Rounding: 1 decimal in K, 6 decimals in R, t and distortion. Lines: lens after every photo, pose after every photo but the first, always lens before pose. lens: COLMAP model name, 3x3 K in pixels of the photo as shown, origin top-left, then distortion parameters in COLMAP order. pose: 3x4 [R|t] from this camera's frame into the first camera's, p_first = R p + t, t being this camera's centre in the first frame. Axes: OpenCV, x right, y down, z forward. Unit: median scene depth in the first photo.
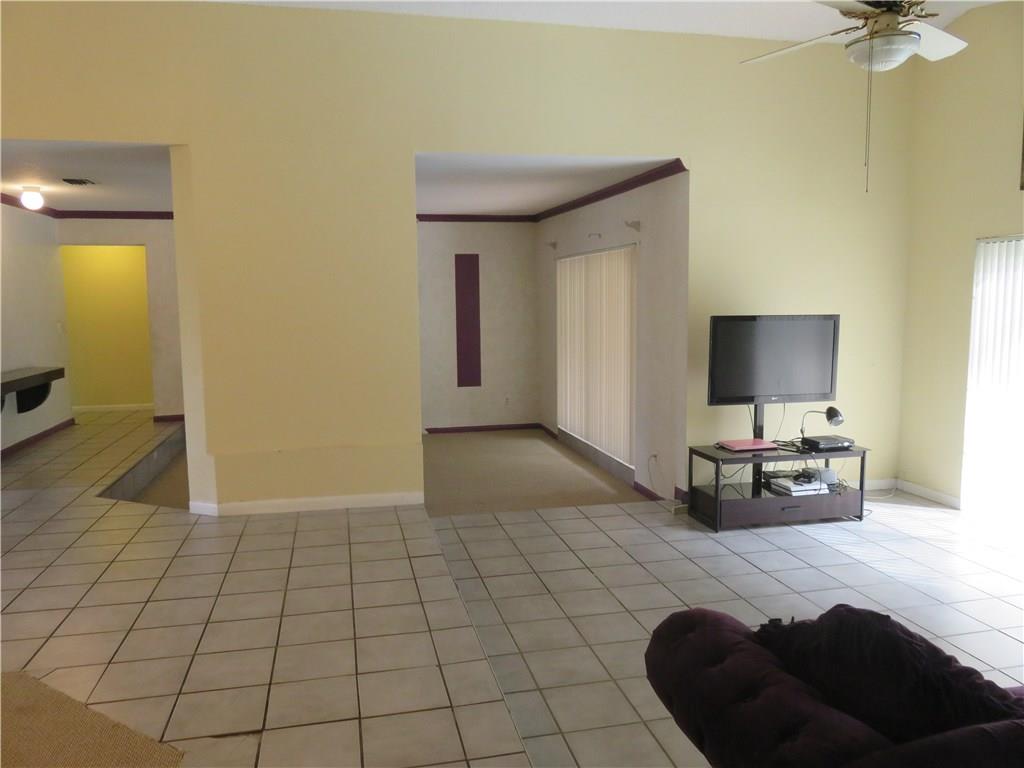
lens RADIAL K [[767.6, 0, 509.8], [0, 767.6, 384.2], [0, 0, 1]] dist [-0.001054, 0.000974]
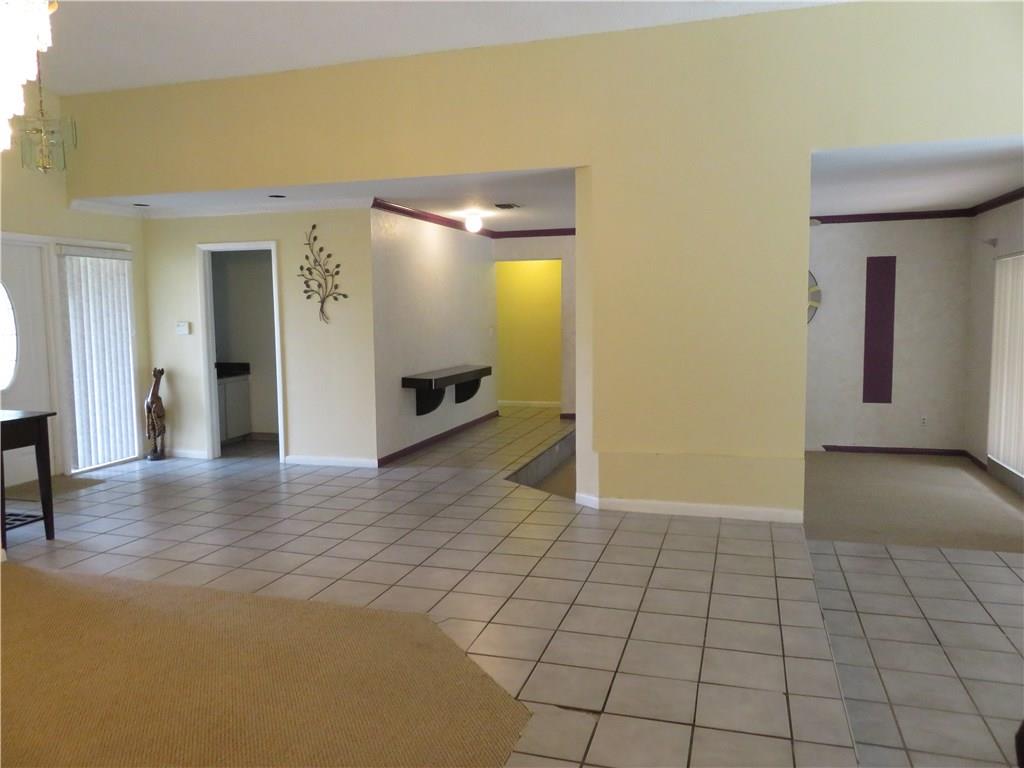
lens RADIAL K [[767.6, 0, 509.8], [0, 767.6, 384.2], [0, 0, 1]] dist [-0.001054, 0.000974]
pose [[0.868247, 0.045592, -0.494033, 0.033960], [-0.050681, 0.998710, 0.003097, 0.000410], [0.493537, 0.022349, 0.869438, 0.001916]]
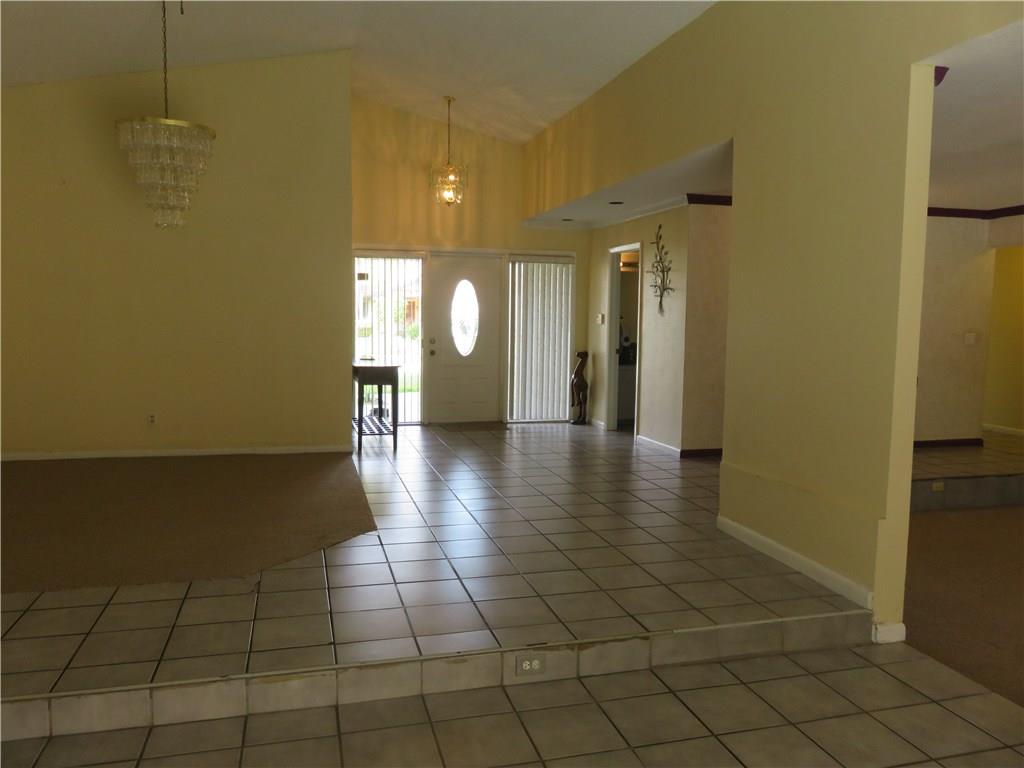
lens RADIAL K [[767.6, 0, 509.8], [0, 767.6, 384.2], [0, 0, 1]] dist [-0.001054, 0.000974]
pose [[0.043549, 0.096192, -0.994410, 0.508581], [-0.125316, 0.988018, 0.090086, -0.052833], [0.991161, 0.120692, 0.055082, 0.653667]]
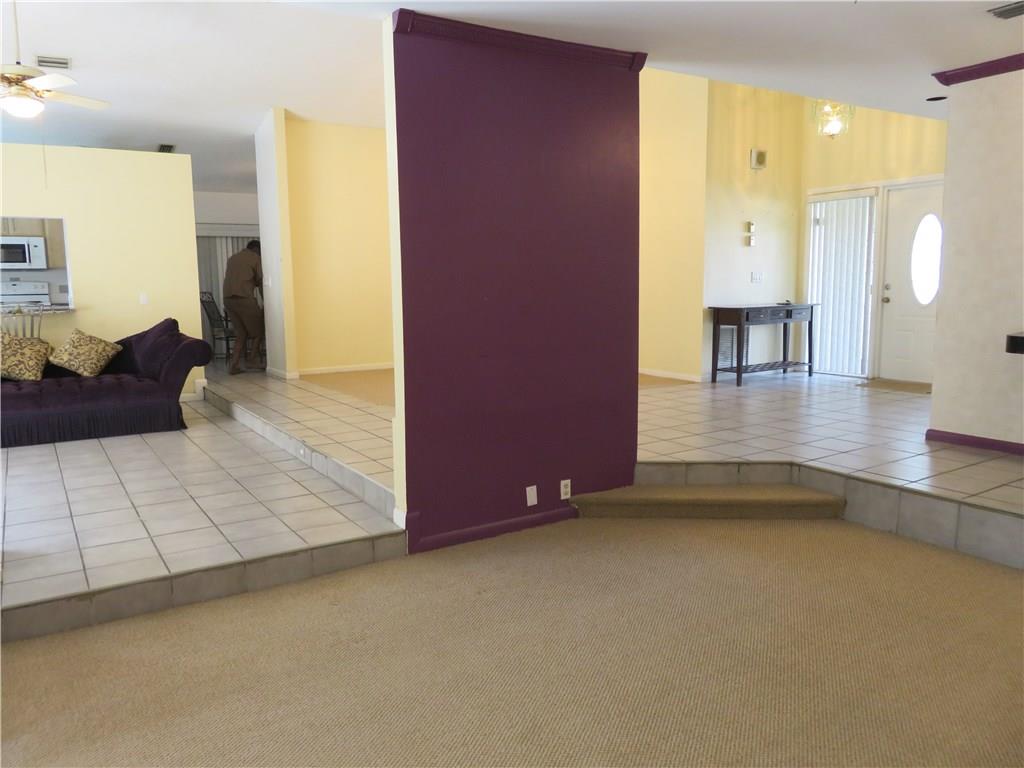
lens RADIAL K [[767.6, 0, 509.8], [0, 767.6, 384.2], [0, 0, 1]] dist [-0.001054, 0.000974]
pose [[-0.941824, 0.063451, -0.330062, 0.027373], [-0.020281, 0.969500, 0.244249, -0.142641], [0.335493, 0.236733, -0.911812, 1.748978]]
